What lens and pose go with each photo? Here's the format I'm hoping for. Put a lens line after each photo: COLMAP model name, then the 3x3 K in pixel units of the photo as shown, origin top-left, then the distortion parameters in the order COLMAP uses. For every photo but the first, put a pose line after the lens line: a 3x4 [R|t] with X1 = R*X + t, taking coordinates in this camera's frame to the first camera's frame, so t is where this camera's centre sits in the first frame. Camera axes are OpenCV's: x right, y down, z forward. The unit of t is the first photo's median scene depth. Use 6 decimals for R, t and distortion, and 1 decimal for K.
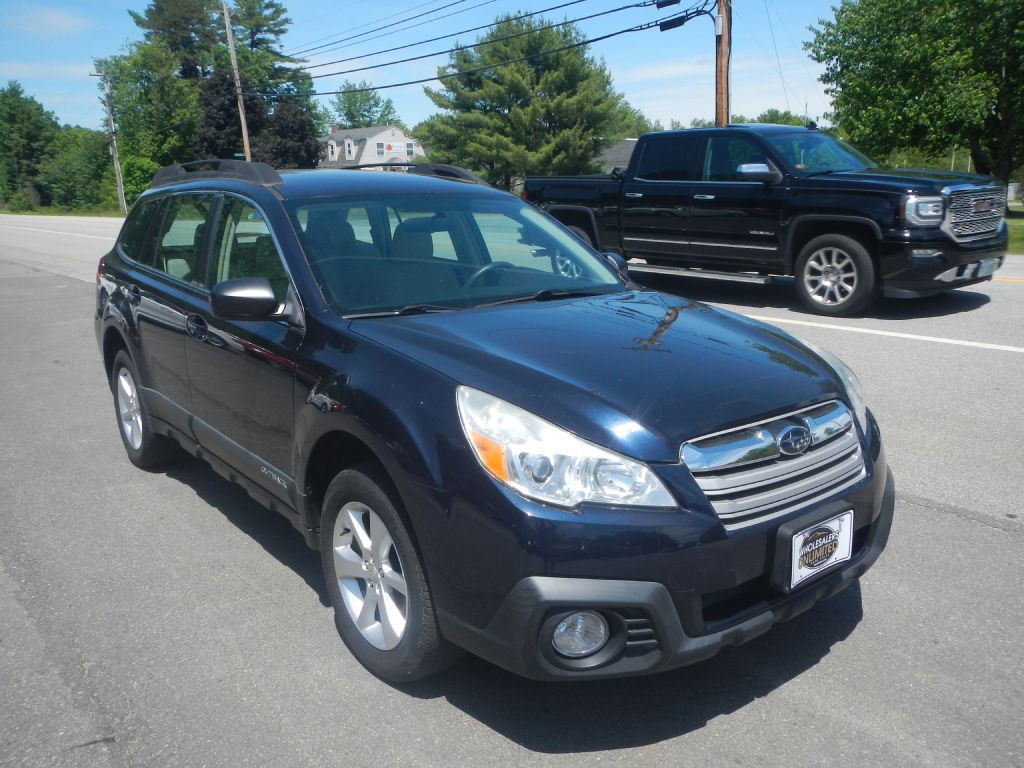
lens RADIAL K [[841.9, 0, 512.0], [0, 841.9, 384.0], [0, 0, 1]] dist [-0.018912, 0.011169]
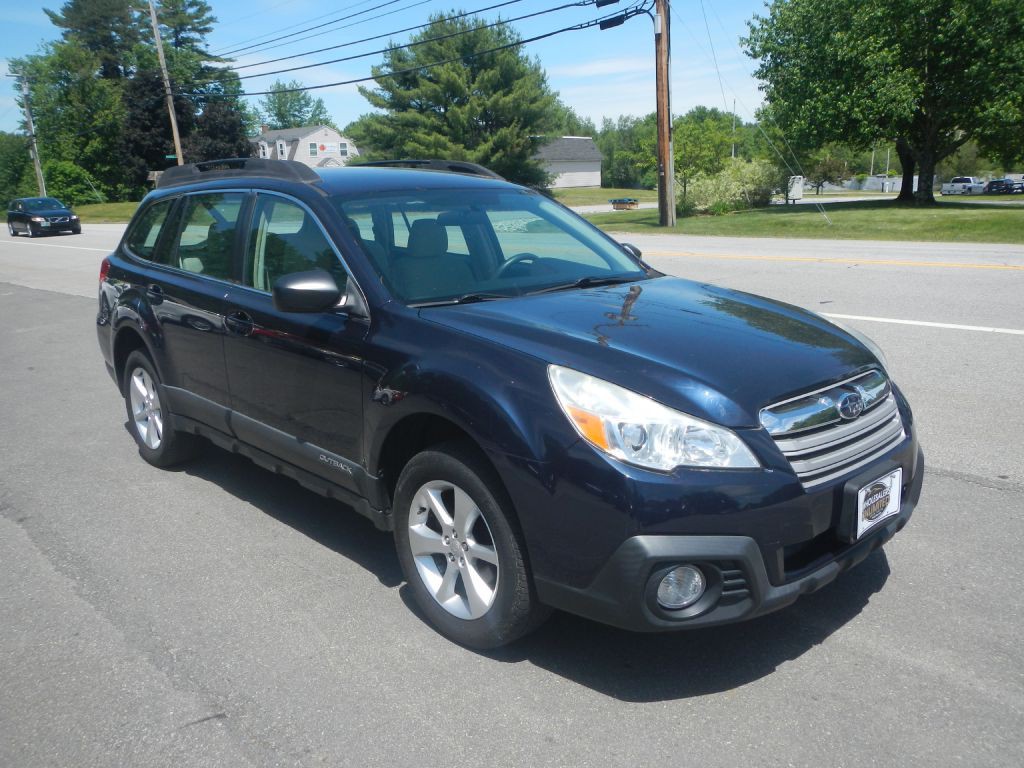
lens RADIAL K [[838.5, 0, 511.5], [0, 838.5, 386.9], [0, 0, 1]] dist [-0.007101, -0.004376]
pose [[0.996889, -0.031555, 0.072223, -0.018085], [0.031165, 0.999493, 0.006515, 0.002099], [-0.072392, -0.004244, 0.997367, -0.005907]]
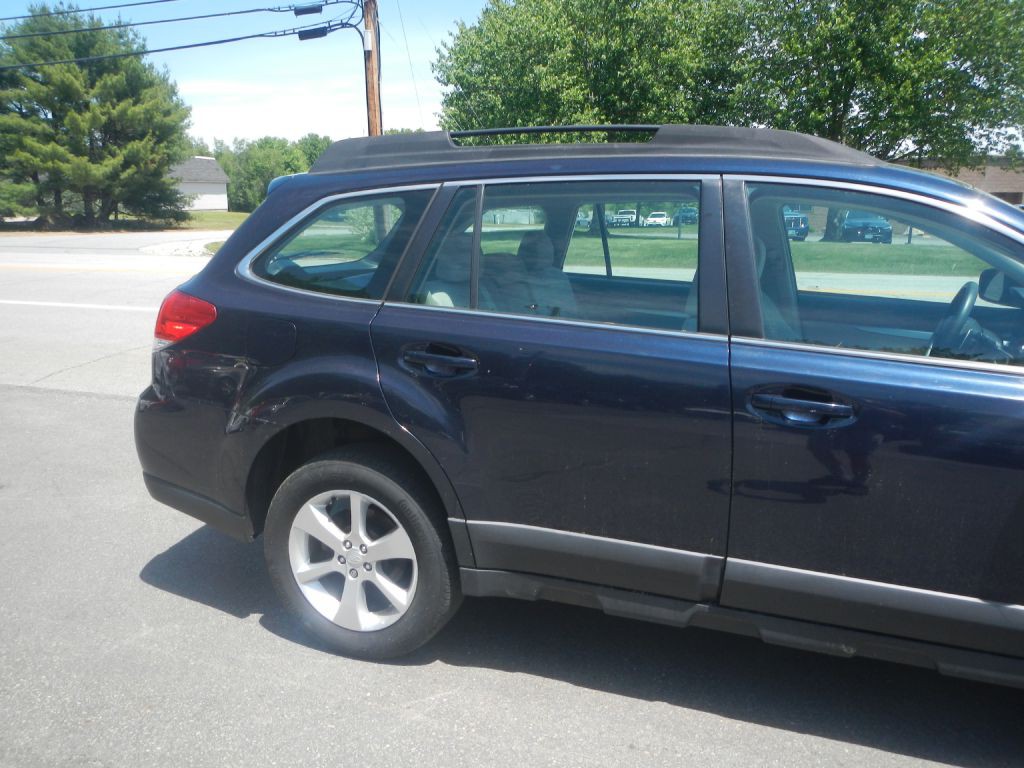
lens RADIAL K [[838.5, 0, 511.5], [0, 838.5, 386.9], [0, 0, 1]] dist [-0.007101, -0.004376]
pose [[0.862232, -0.088851, 0.498660, -0.124436], [0.099574, 0.995017, 0.005119, -0.015497], [-0.496630, 0.045240, 0.866782, 0.089429]]
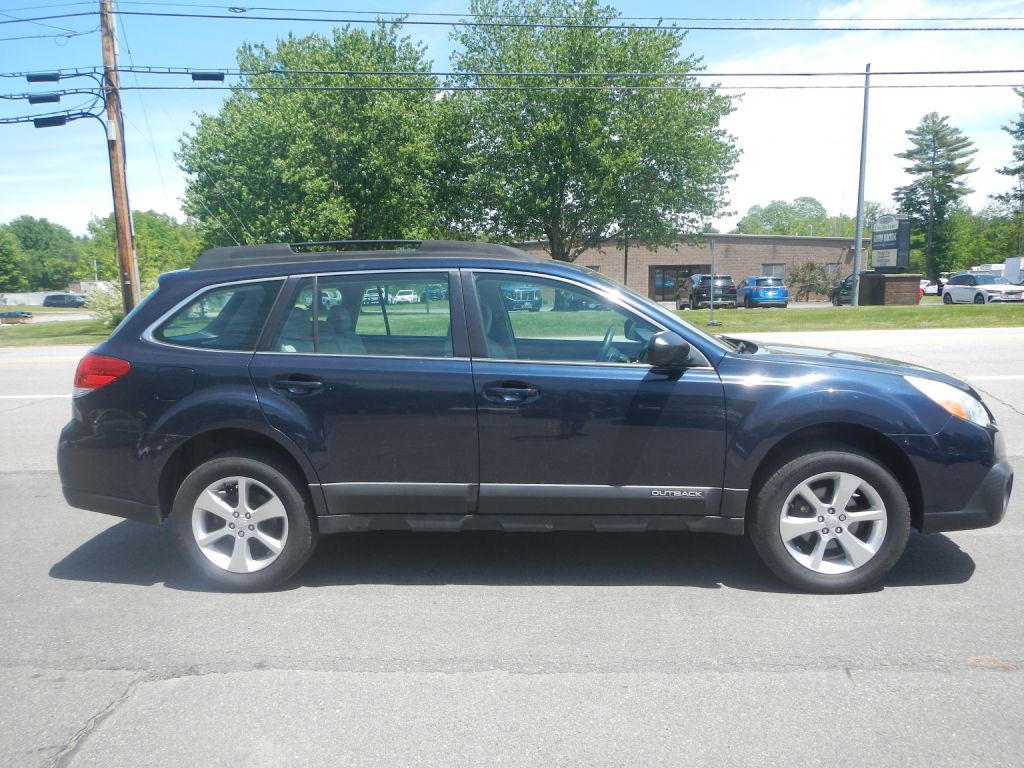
lens RADIAL K [[838.5, 0, 511.5], [0, 838.5, 386.9], [0, 0, 1]] dist [-0.007101, -0.004376]
pose [[0.677394, -0.090174, 0.730072, -0.171650], [0.178606, 0.982922, -0.044314, -0.004040], [-0.713608, 0.160413, 0.681932, 0.041129]]
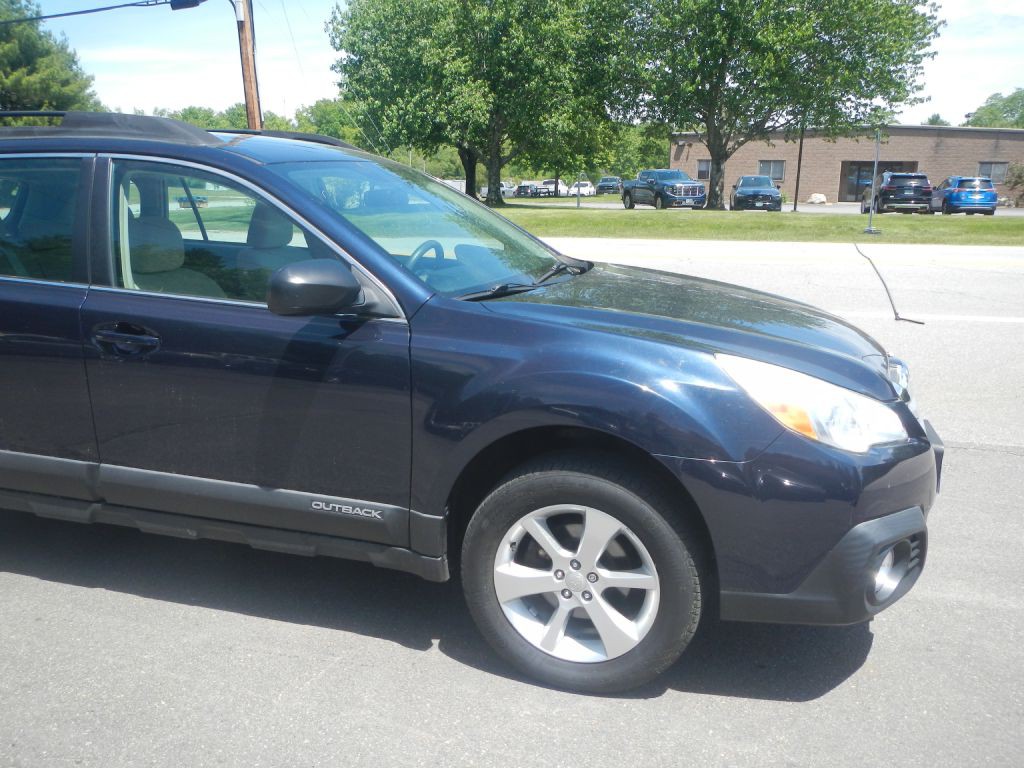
lens RADIAL K [[841.9, 0, 512.0], [0, 841.9, 384.0], [0, 0, 1]] dist [-0.018912, 0.011169]
pose [[0.826058, -0.120903, 0.550465, -0.075159], [0.117692, 0.992191, 0.041308, -0.002922], [-0.551160, 0.030662, 0.833836, 0.031743]]
